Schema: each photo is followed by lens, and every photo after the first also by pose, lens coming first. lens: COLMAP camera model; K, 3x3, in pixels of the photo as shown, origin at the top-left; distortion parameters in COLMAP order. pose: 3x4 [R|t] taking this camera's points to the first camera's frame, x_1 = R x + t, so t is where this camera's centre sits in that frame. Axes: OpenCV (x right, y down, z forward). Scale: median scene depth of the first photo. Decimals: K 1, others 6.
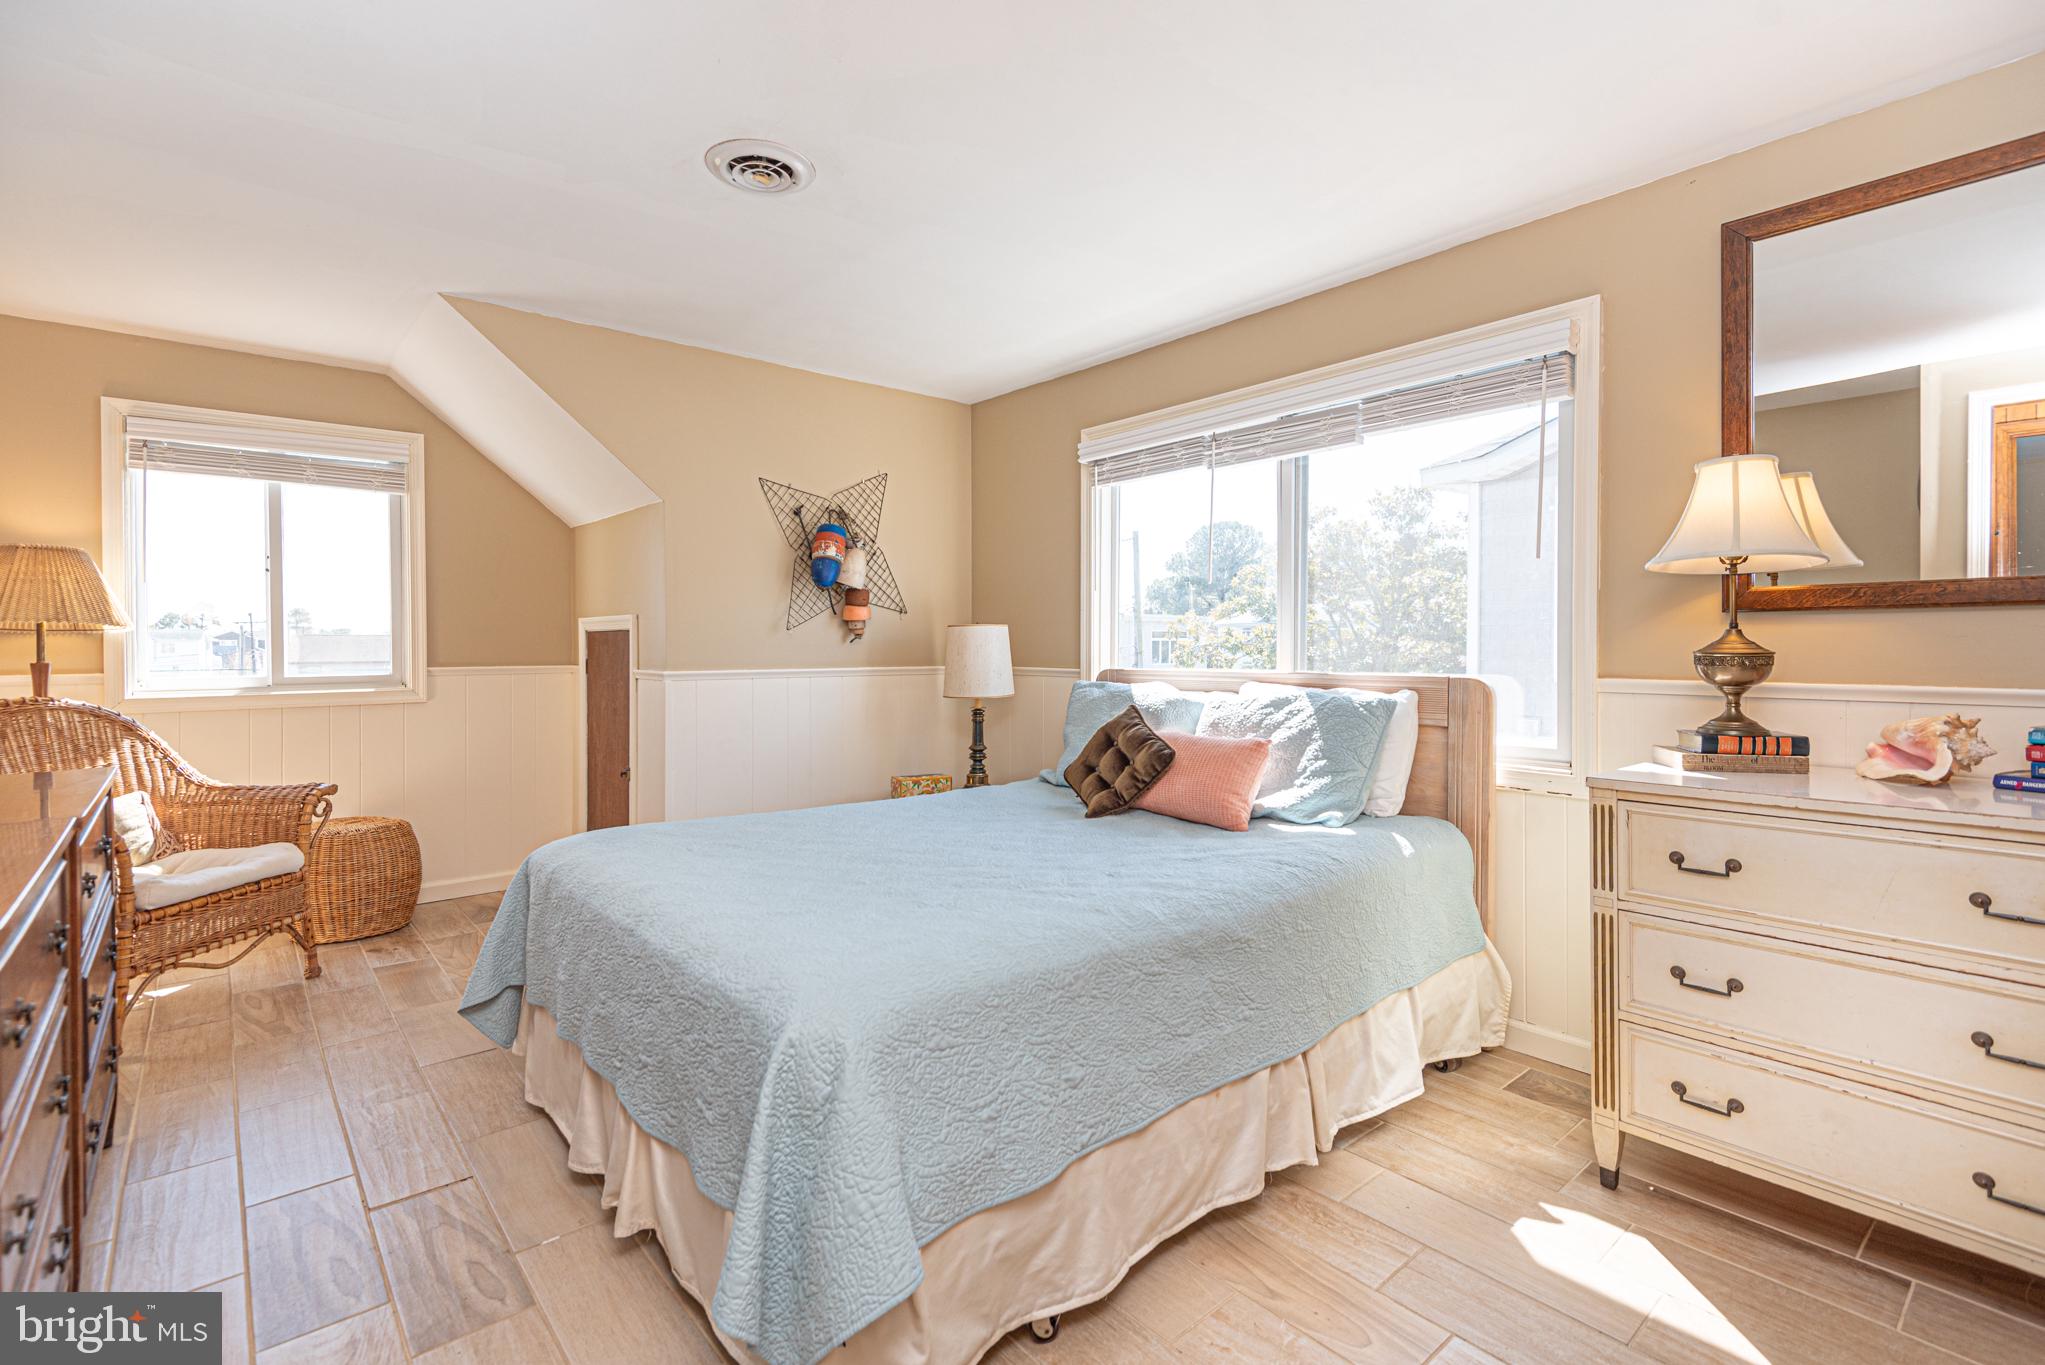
lens RADIAL K [[916.6, 0, 1029.9], [0, 916.6, 686.4], [0, 0, 1]] dist [0.035662, -0.019412]
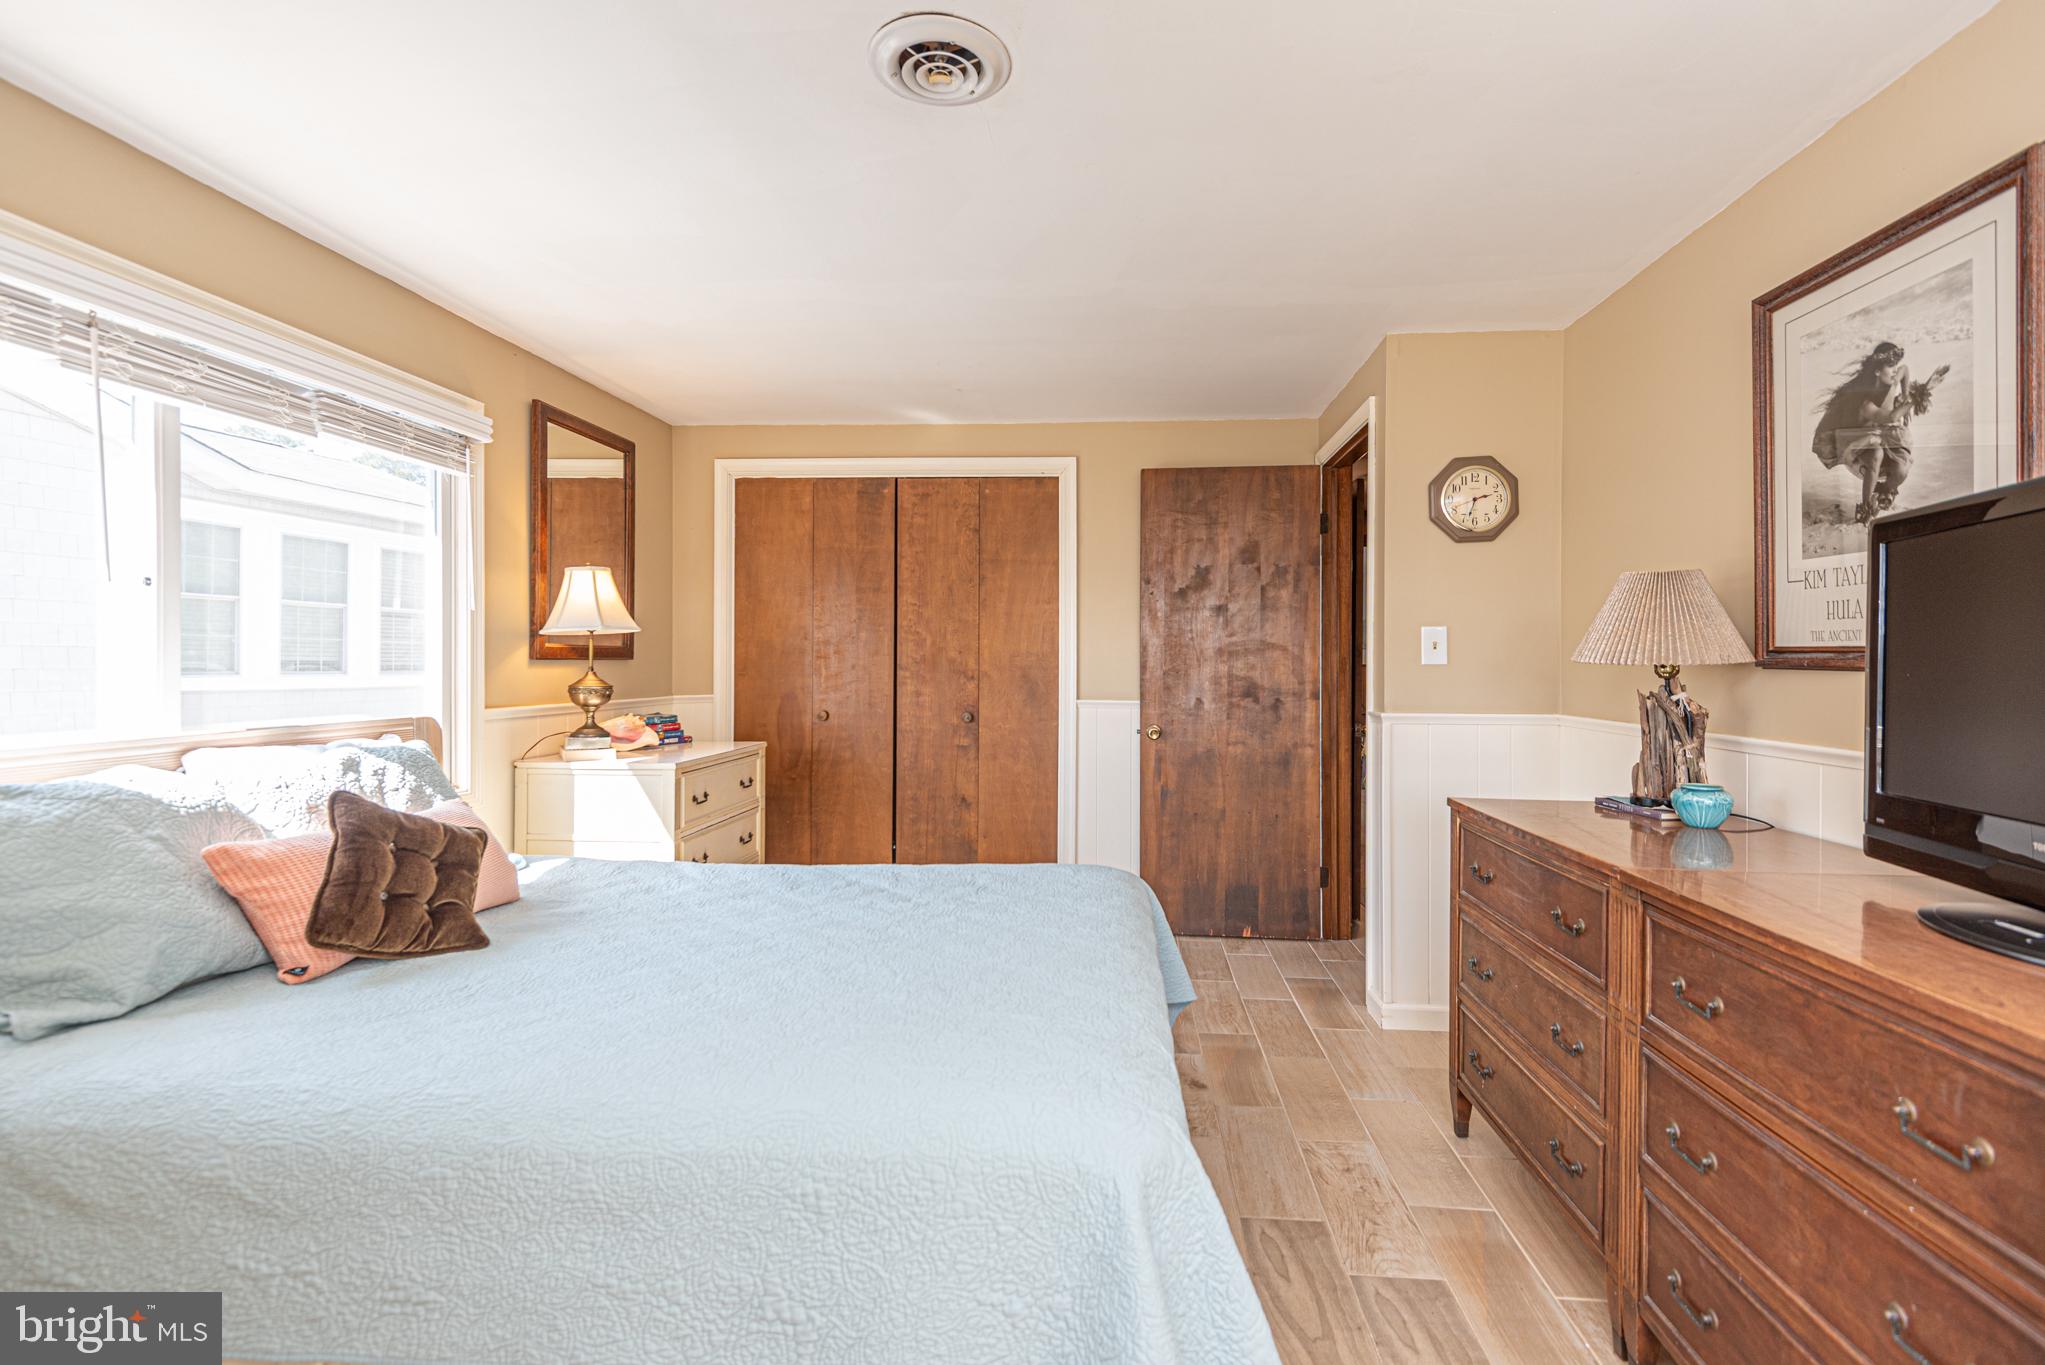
lens RADIAL K [[916.6, 0, 1029.9], [0, 916.6, 686.4], [0, 0, 1]] dist [0.035662, -0.019412]
pose [[-0.681461, -0.022341, 0.731513, -0.903408], [0.024646, 0.998266, 0.053448, -0.100035], [-0.731439, 0.054451, -0.679729, 1.476083]]
